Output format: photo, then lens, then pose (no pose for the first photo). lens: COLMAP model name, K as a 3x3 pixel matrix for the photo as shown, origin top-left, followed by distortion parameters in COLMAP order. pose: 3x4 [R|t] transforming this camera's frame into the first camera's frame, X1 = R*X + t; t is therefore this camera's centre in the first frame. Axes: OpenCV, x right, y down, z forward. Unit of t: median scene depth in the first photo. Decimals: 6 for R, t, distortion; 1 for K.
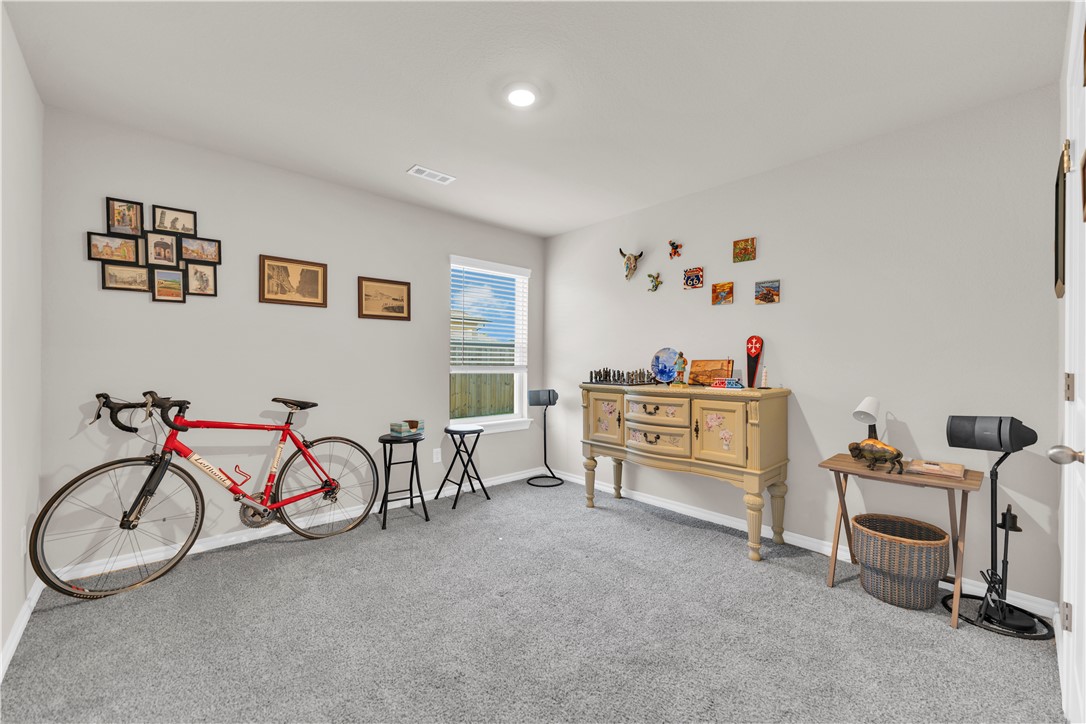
lens RADIAL K [[438.3, 0, 545.8], [0, 438.3, 360.2], [0, 0, 1]] dist [0.003108, -0.000287]
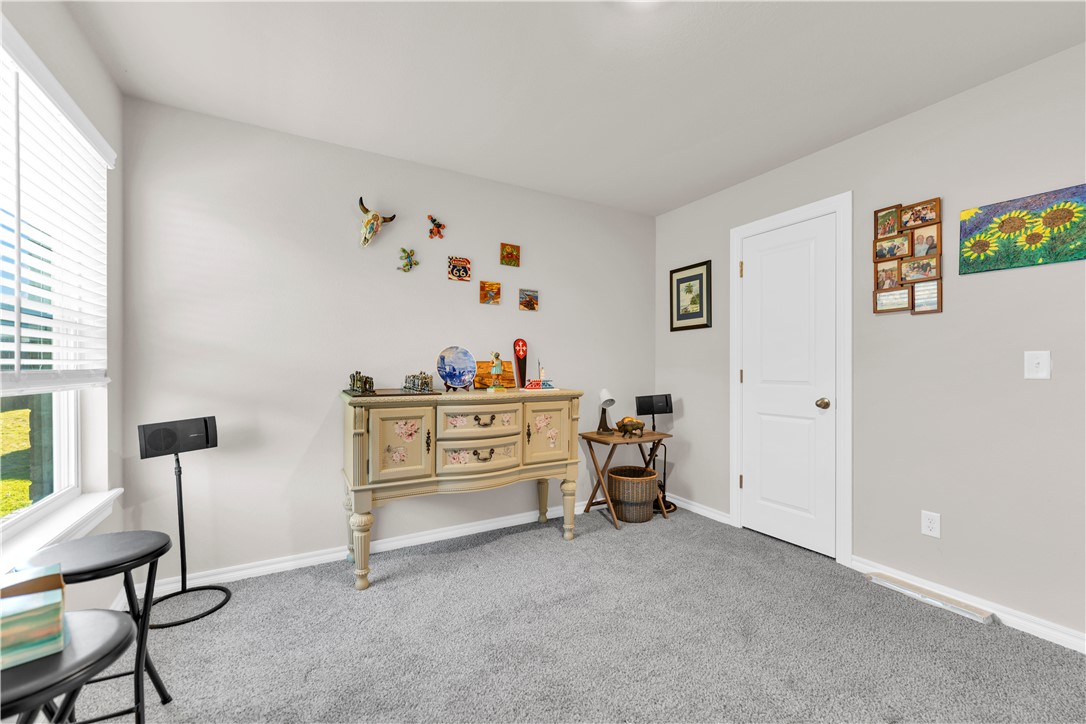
lens RADIAL K [[438.3, 0, 544.6], [0, 438.3, 371.4], [0, 0, 1]] dist [0.003108, -0.000287]
pose [[0.221425, -0.014673, 0.975067, -0.514068], [-0.006537, 0.999842, 0.016530, 0.004547], [-0.975156, -0.010034, 0.221294, 0.664938]]
